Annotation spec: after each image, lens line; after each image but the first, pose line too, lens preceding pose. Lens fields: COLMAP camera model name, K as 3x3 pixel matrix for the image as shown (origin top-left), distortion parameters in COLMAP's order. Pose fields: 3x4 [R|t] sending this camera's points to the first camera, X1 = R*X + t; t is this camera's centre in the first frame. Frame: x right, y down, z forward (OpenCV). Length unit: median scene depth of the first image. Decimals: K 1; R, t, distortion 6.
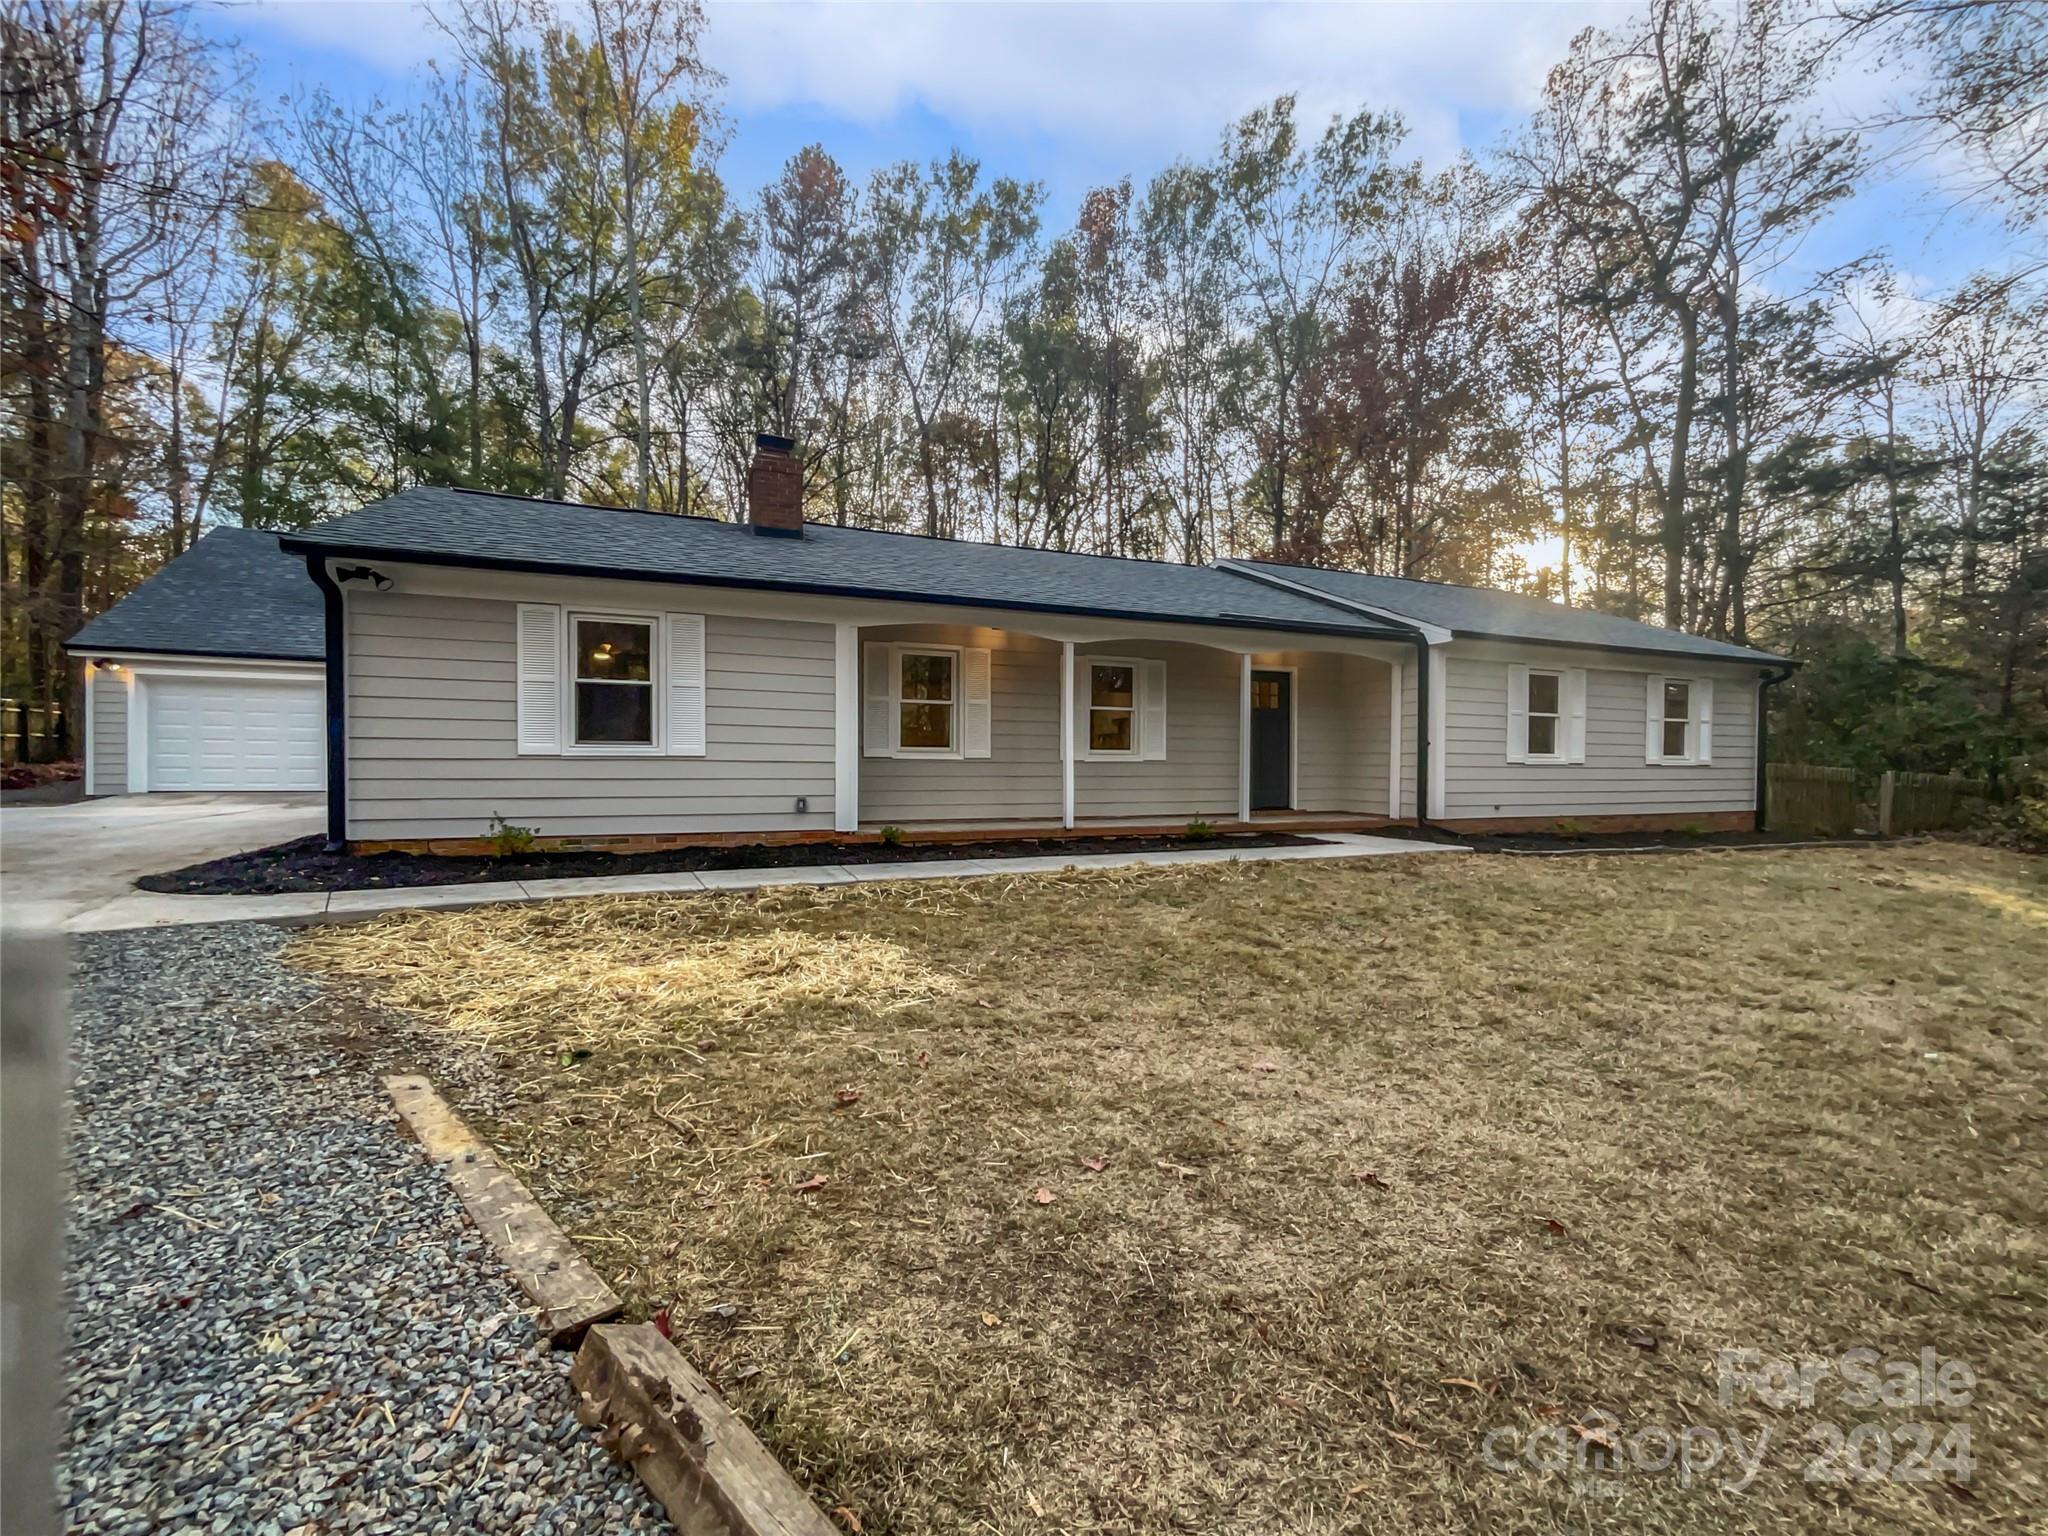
lens RADIAL K [[830.9, 0, 1031.6], [0, 830.9, 771.0], [0, 0, 1]] dist [0.003887, 0.000641]
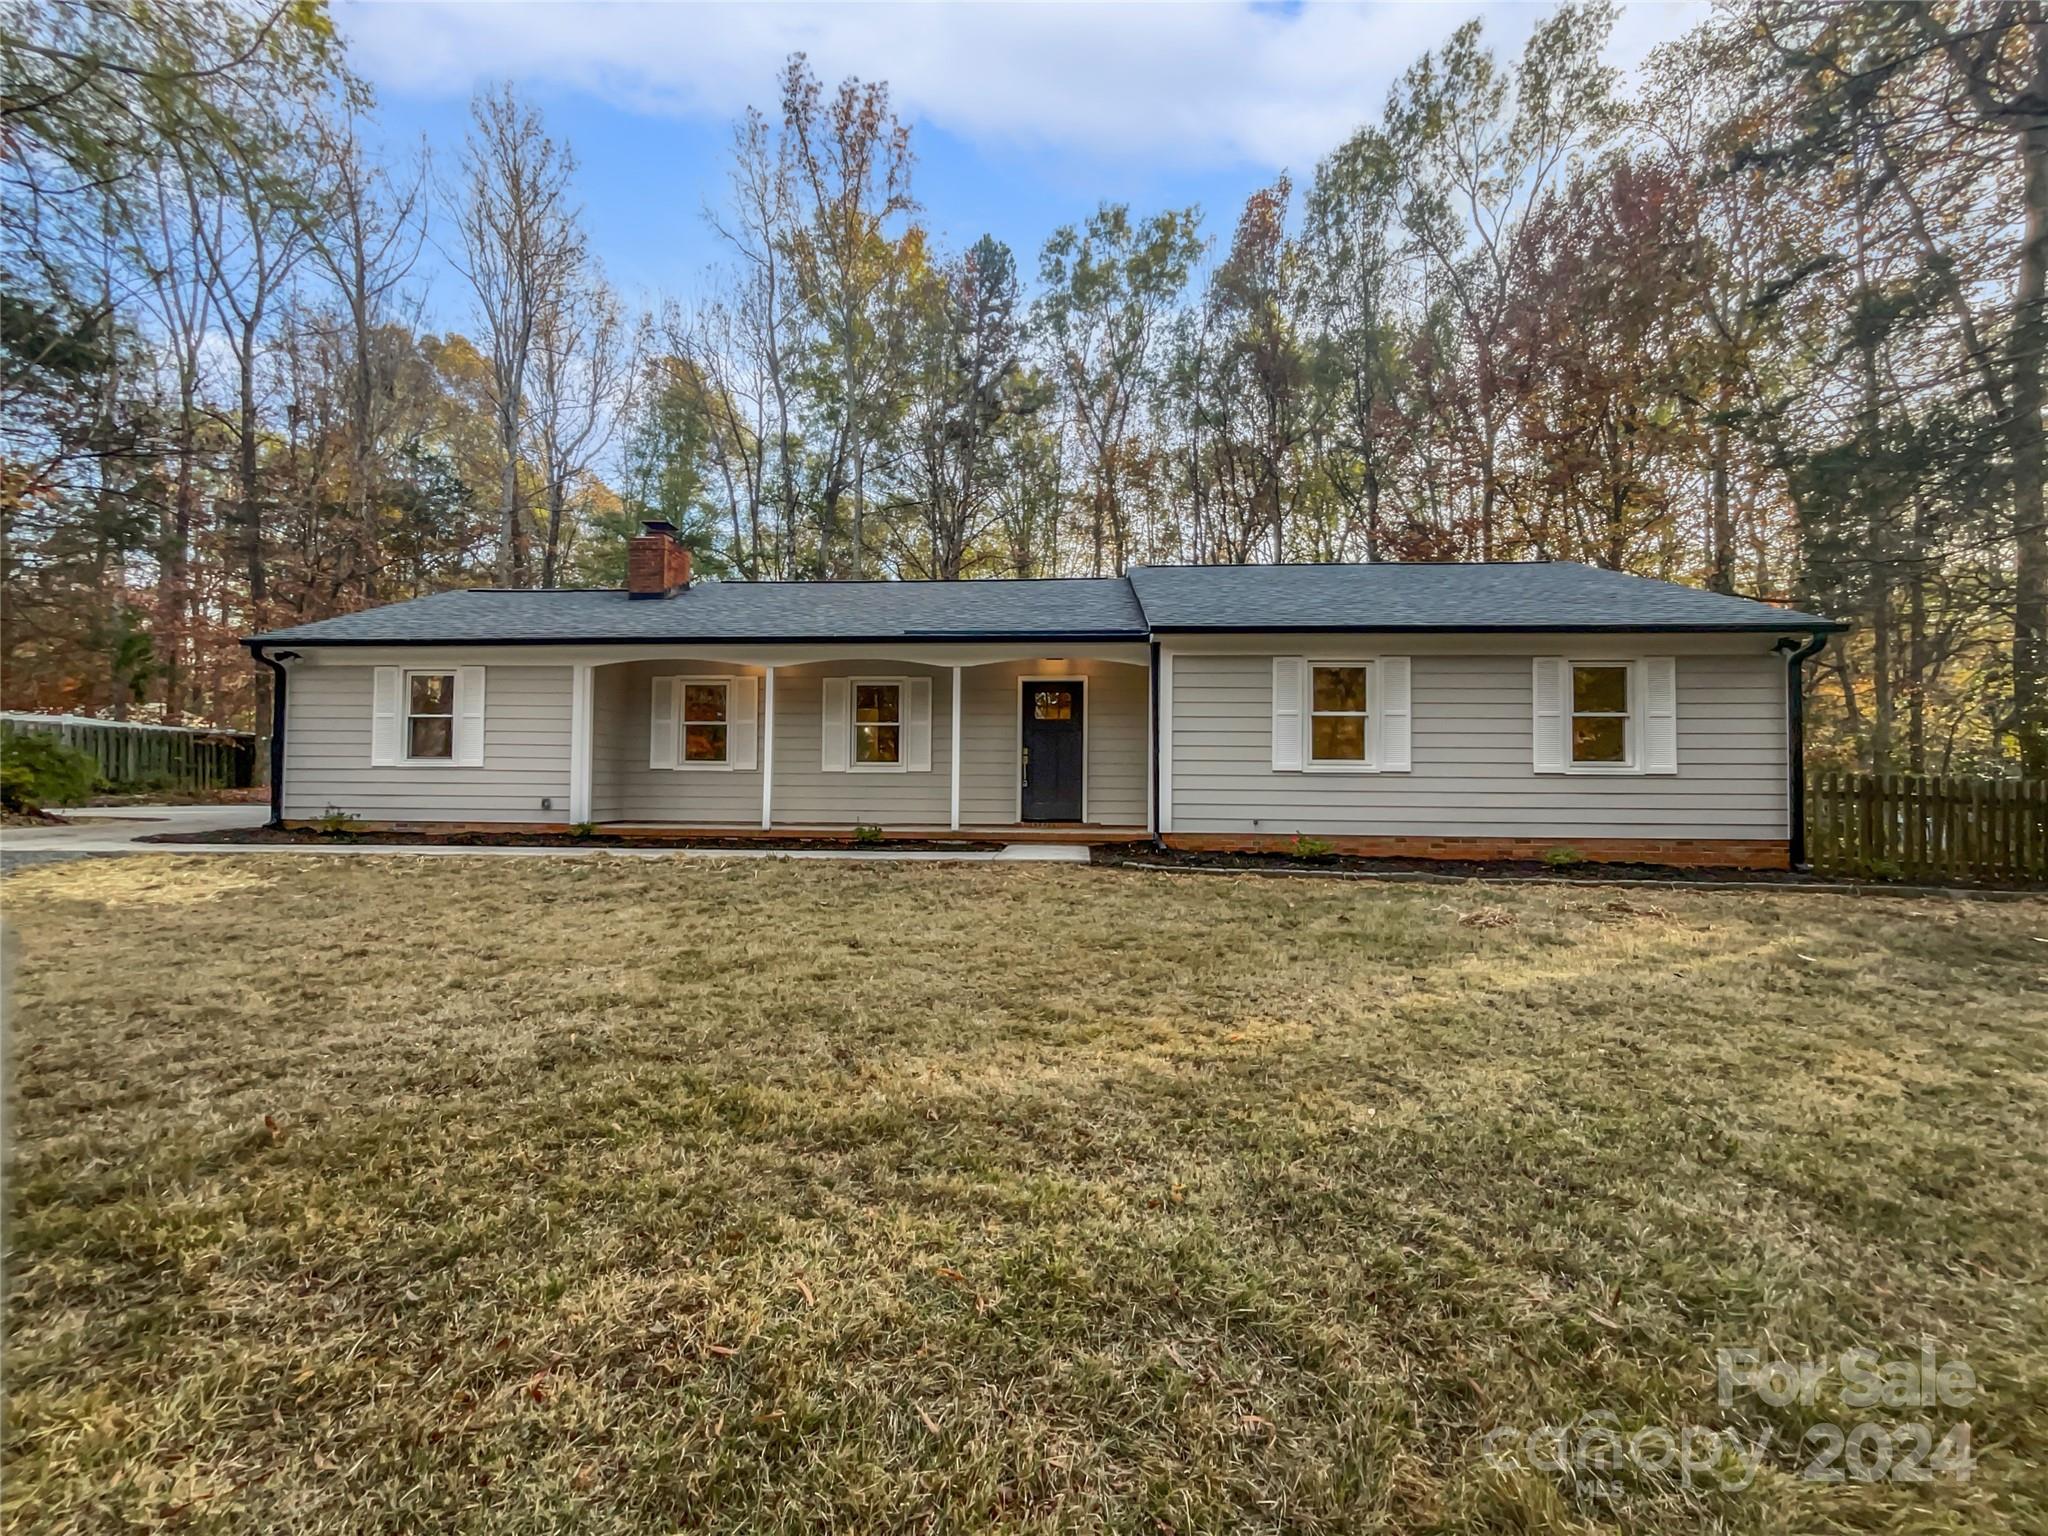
lens RADIAL K [[830.9, 0, 1039.6], [0, 830.9, 765.3], [0, 0, 1]] dist [0.003887, 0.000641]
pose [[0.902402, -0.010507, -0.430766, 0.796732], [-0.005267, 0.999359, -0.035410, 0.018014], [0.430862, 0.034223, 0.901769, 0.113042]]
